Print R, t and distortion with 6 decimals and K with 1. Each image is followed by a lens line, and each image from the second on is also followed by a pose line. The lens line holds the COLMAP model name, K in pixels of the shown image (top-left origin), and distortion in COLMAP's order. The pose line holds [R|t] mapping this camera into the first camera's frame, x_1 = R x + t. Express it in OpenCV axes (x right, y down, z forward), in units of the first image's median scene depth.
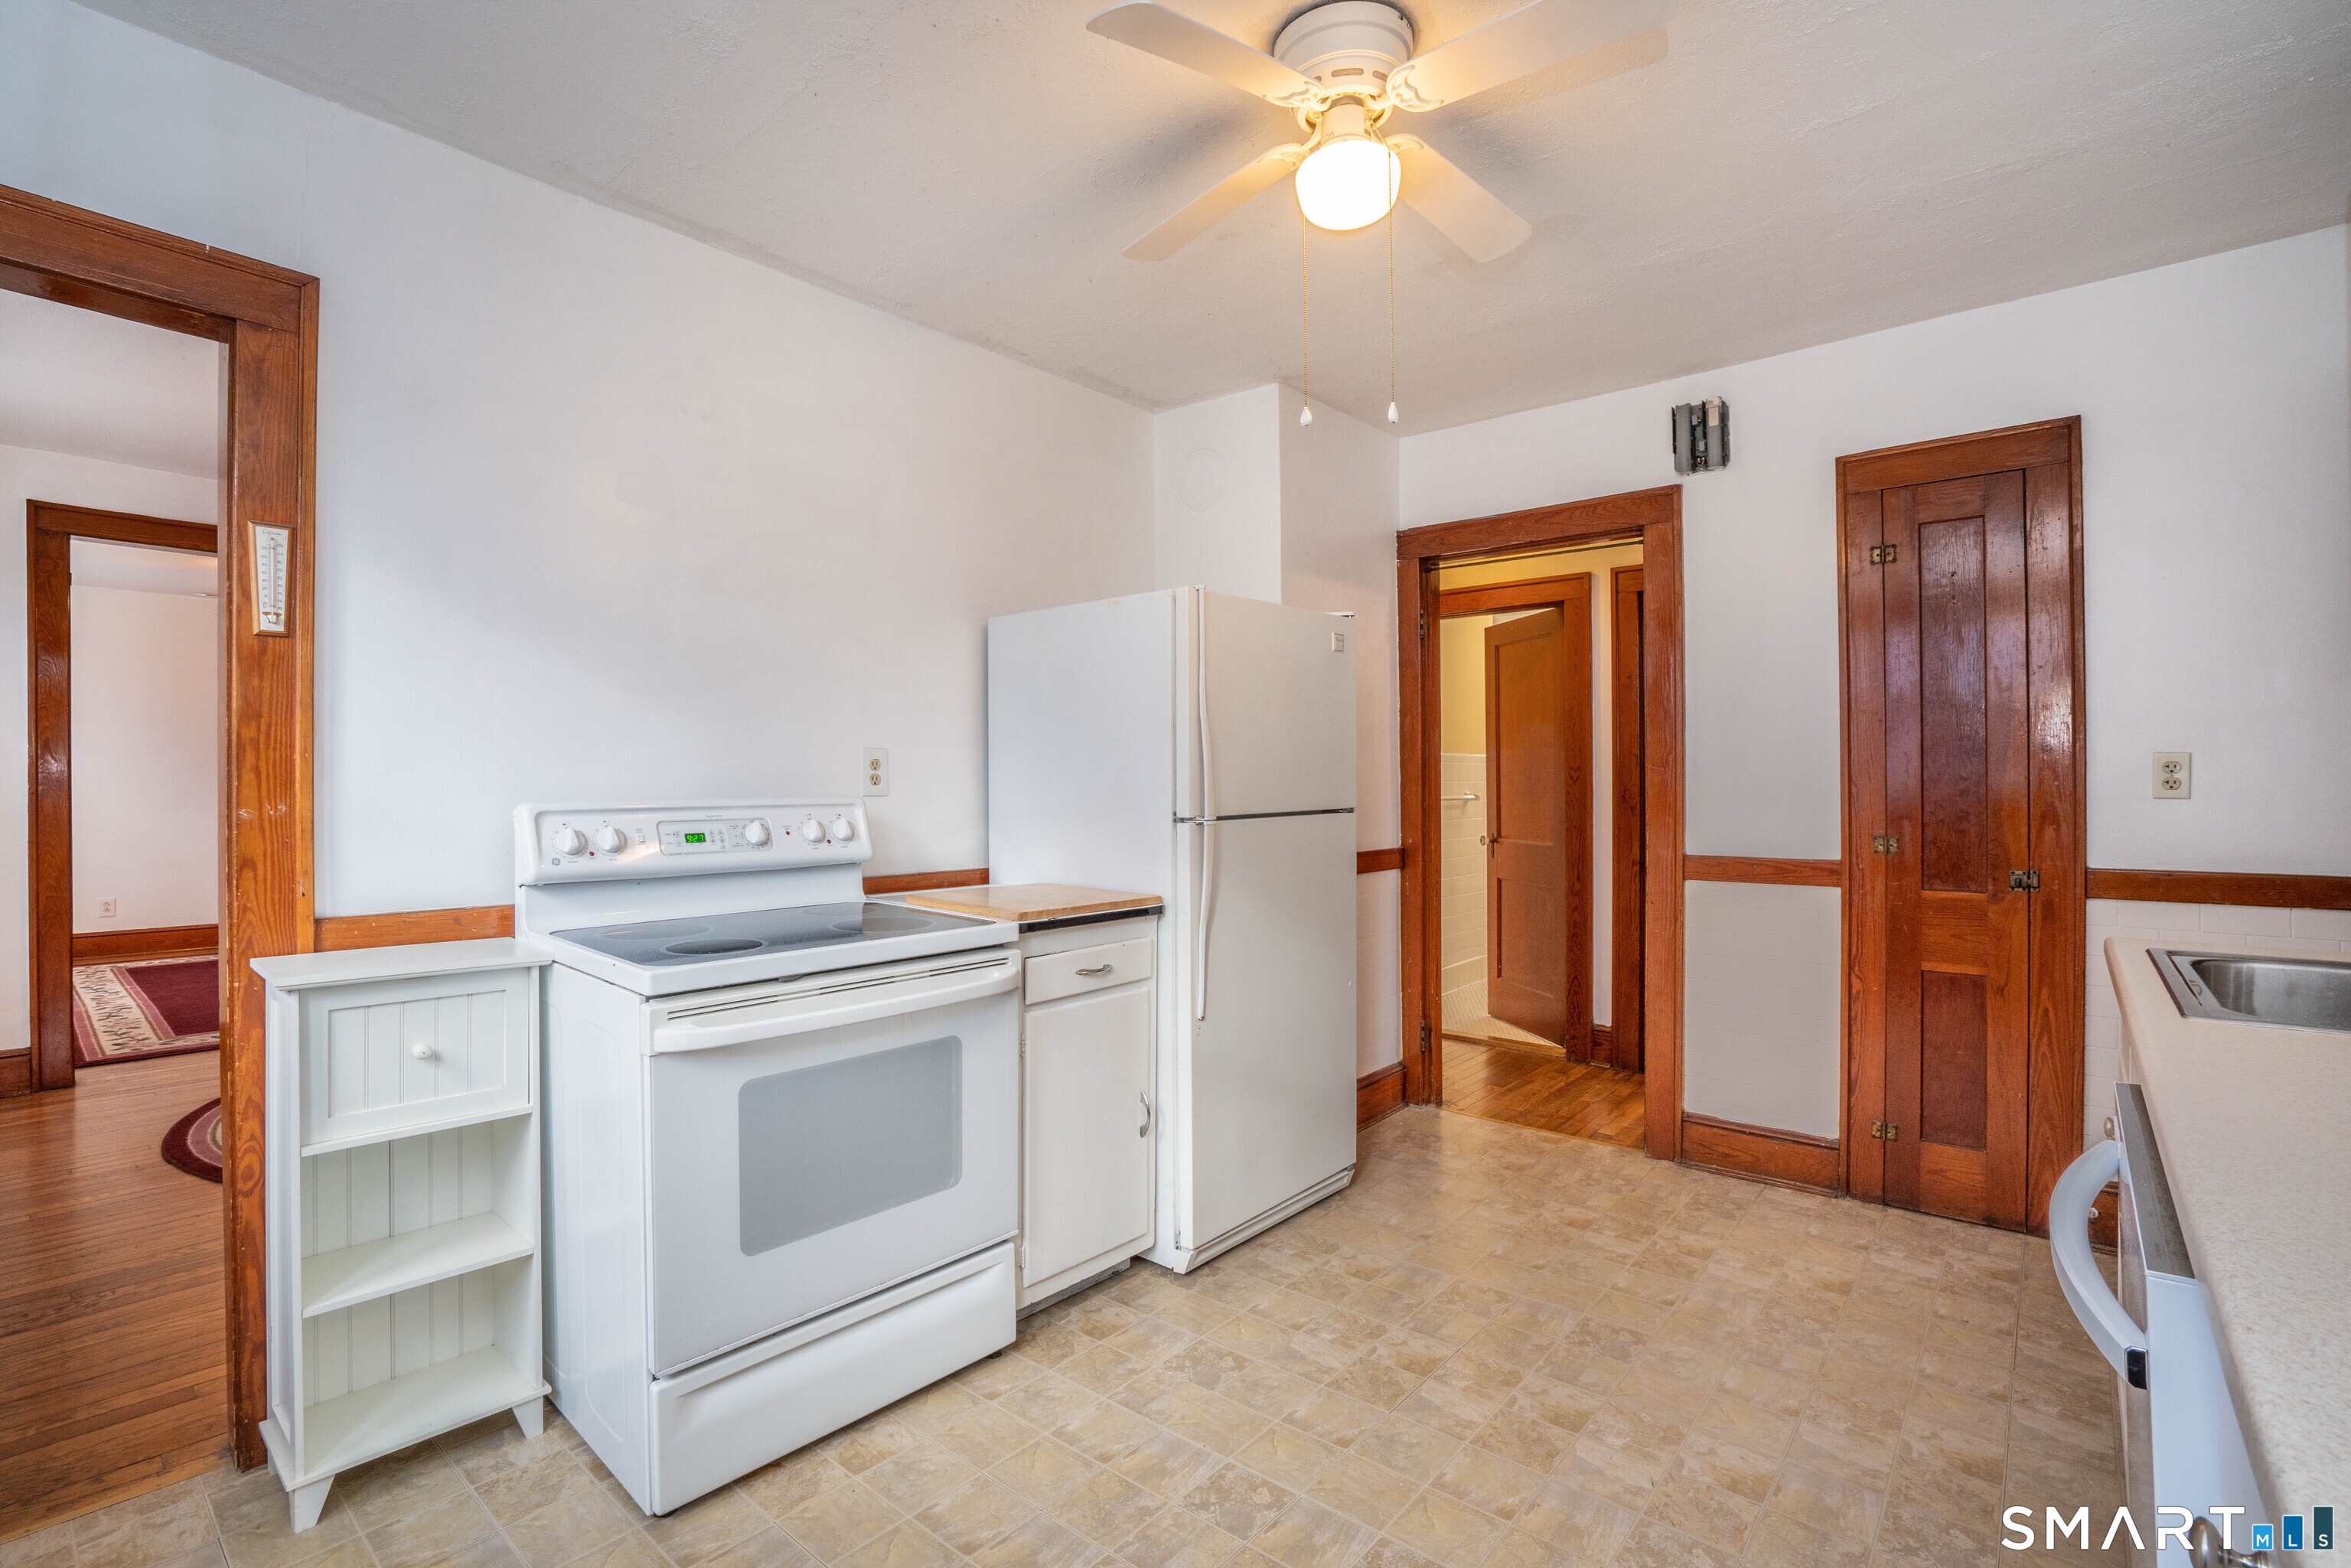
lens RADIAL K [[1080.4, 0, 1175.5], [0, 1080.4, 777.6], [0, 0, 1]] dist [0.001279, 0.000234]
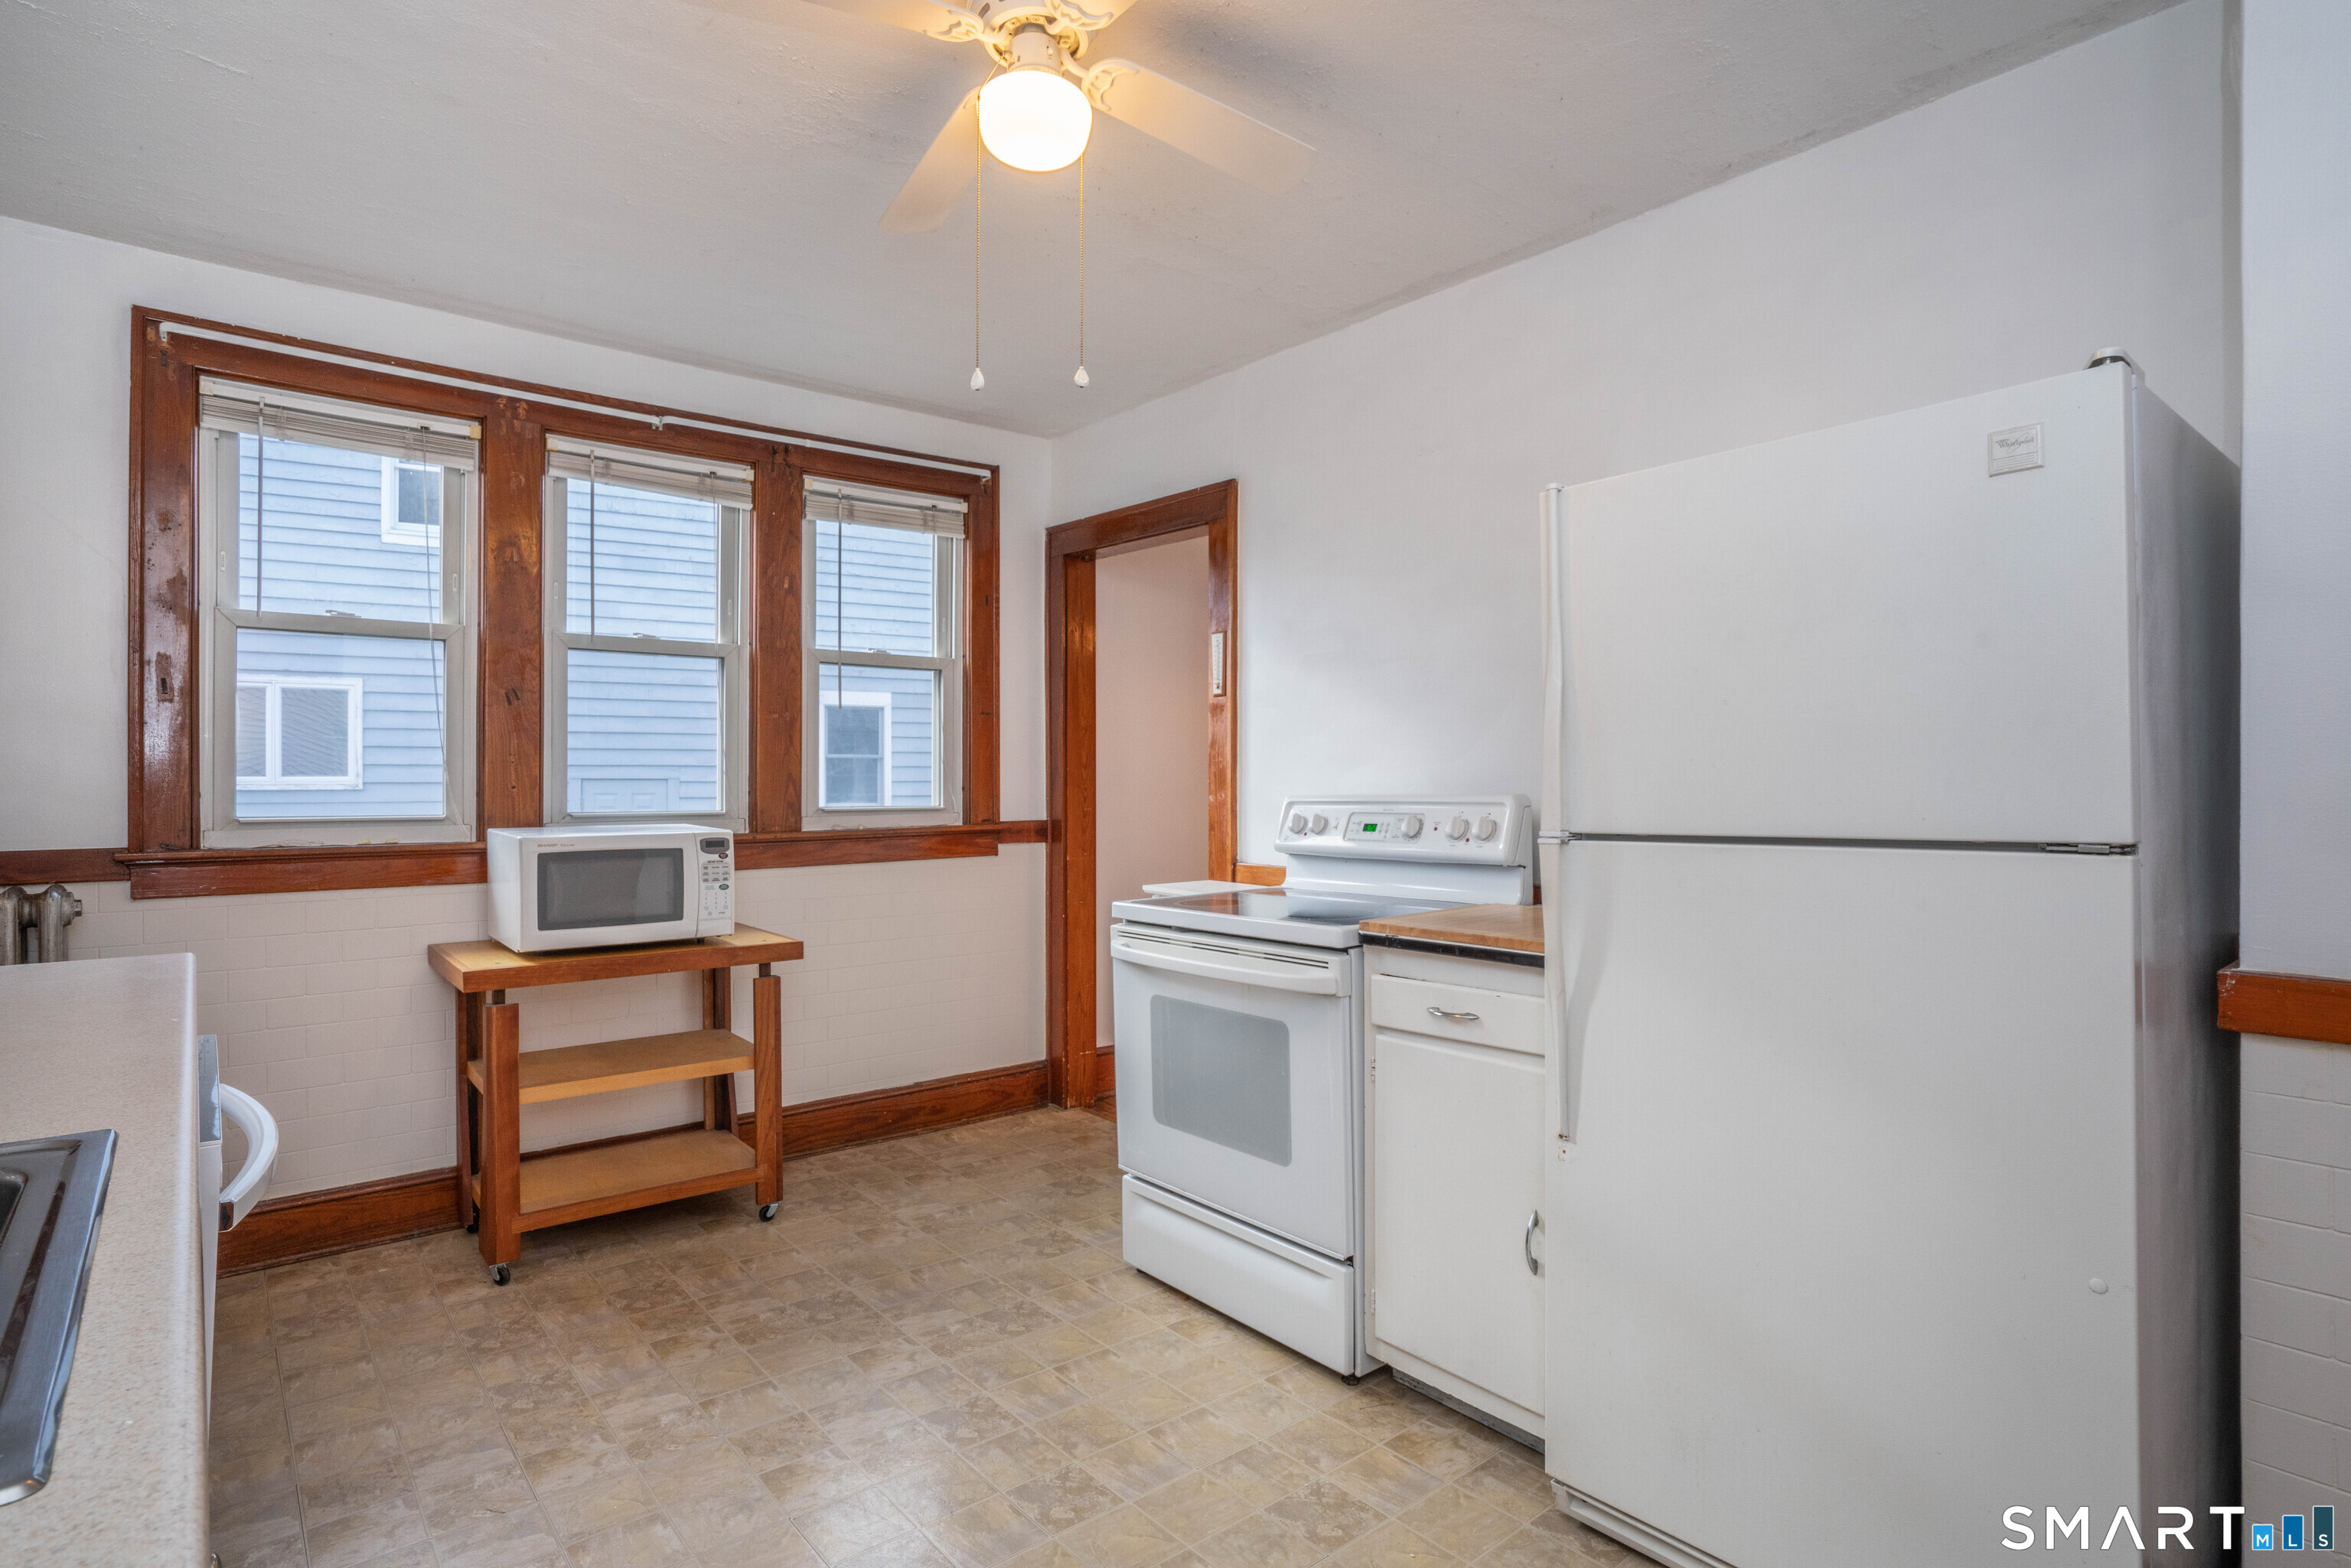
lens RADIAL K [[1216.7, 0, 1175.1], [0, 1216.7, 782.0], [0, 0, 1]] dist [0.022954, 0.000229]
pose [[-0.153326, 0.000235, -0.988176, 0.957255], [0.002420, 0.999997, -0.000138, 0.006253], [0.988173, -0.002413, -0.153326, 1.054339]]
